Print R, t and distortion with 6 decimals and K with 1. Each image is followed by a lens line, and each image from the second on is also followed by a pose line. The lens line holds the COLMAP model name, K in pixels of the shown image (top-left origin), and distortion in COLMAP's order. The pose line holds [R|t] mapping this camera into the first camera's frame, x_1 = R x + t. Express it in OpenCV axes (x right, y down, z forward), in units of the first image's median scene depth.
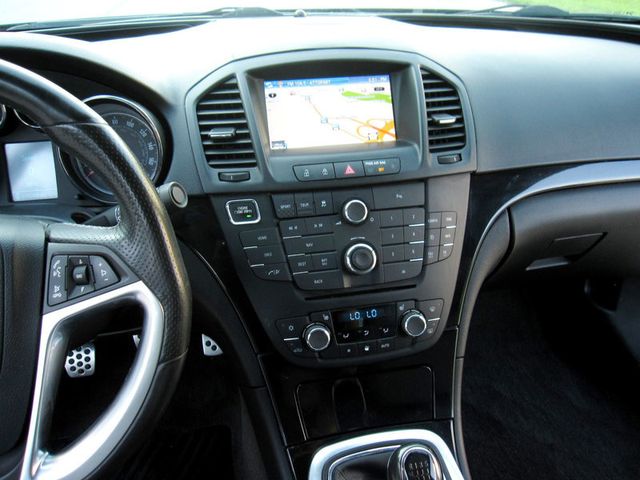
lens RADIAL K [[524.8, 0, 320.0], [0, 524.8, 240.0], [0, 0, 1]] dist [-0.072404, 0.032750]
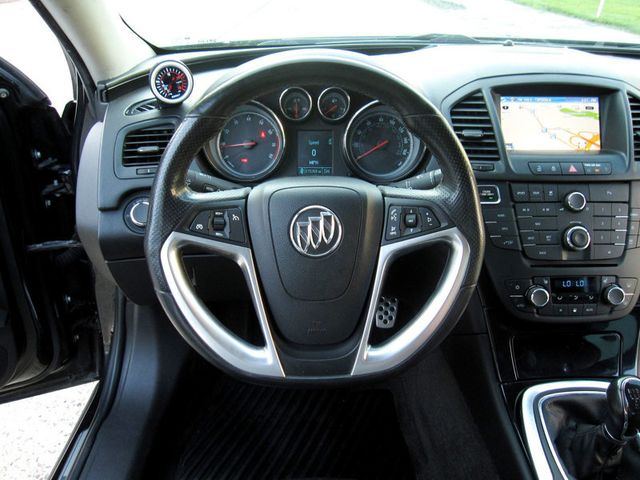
lens RADIAL K [[524.8, 0, 320.0], [0, 524.8, 240.0], [0, 0, 1]] dist [-0.072404, 0.032750]
pose [[0.984412, 0.087800, -0.152398, -0.336224], [-0.092650, 0.995385, -0.025006, 0.125205], [0.149499, 0.038736, 0.988003, -0.322821]]
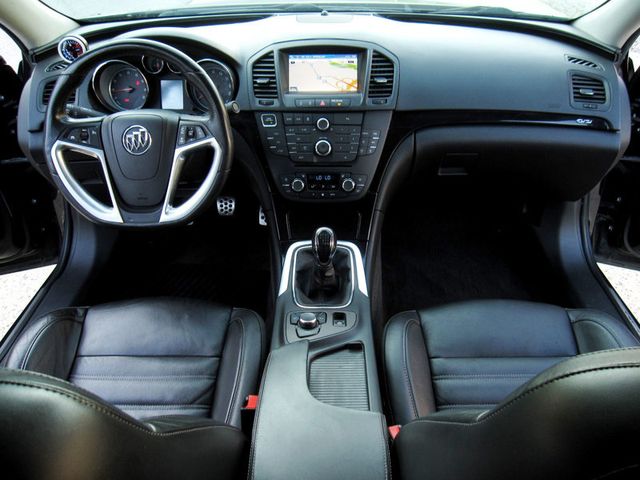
lens RADIAL K [[524.8, 0, 320.0], [0, 524.8, 240.0], [0, 0, 1]] dist [-0.072404, 0.032750]
pose [[0.977008, 0.113363, -0.180567, 0.452621], [-0.099111, 0.991343, 0.086115, 0.205778], [0.188767, -0.066239, 0.979785, -0.952214]]
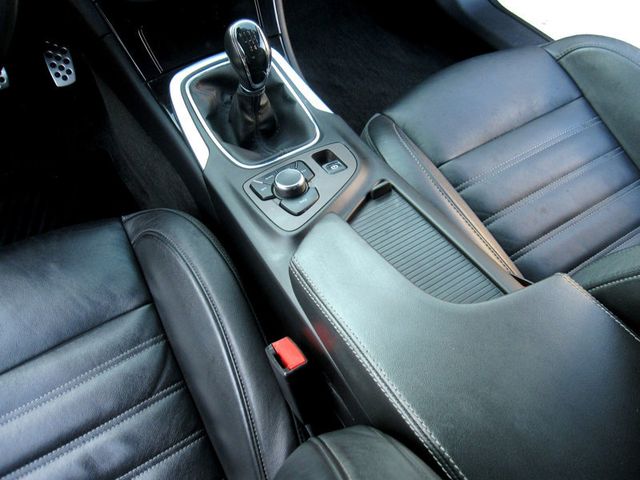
lens RADIAL K [[524.8, 0, 320.0], [0, 524.8, 240.0], [0, 0, 1]] dist [-0.072404, 0.032750]
pose [[0.943356, -0.275555, 0.184794, -0.009461], [0.182020, 0.895502, 0.406134, 0.316087], [-0.277396, -0.349493, 0.894934, -0.268376]]
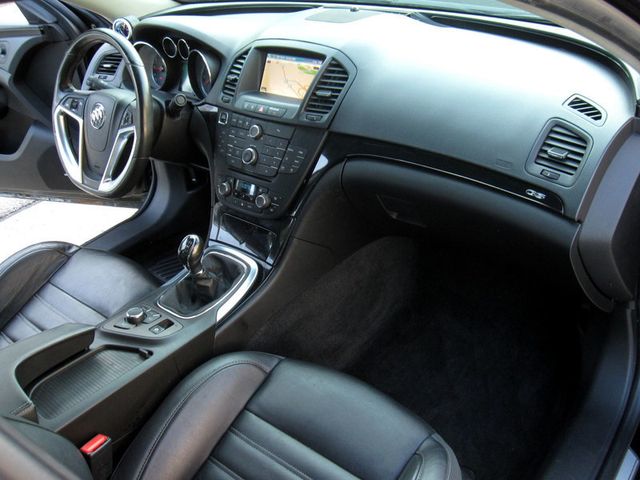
lens RADIAL K [[617.6, 0, 320.0], [0, 617.6, 240.0], [0, 0, 1]] dist [-0.104076, 0.000676]
pose [[0.626762, 0.365885, -0.687966, 1.802108], [-0.297448, 0.928386, 0.222764, -0.244148], [0.720204, 0.065015, 0.690709, -0.306718]]
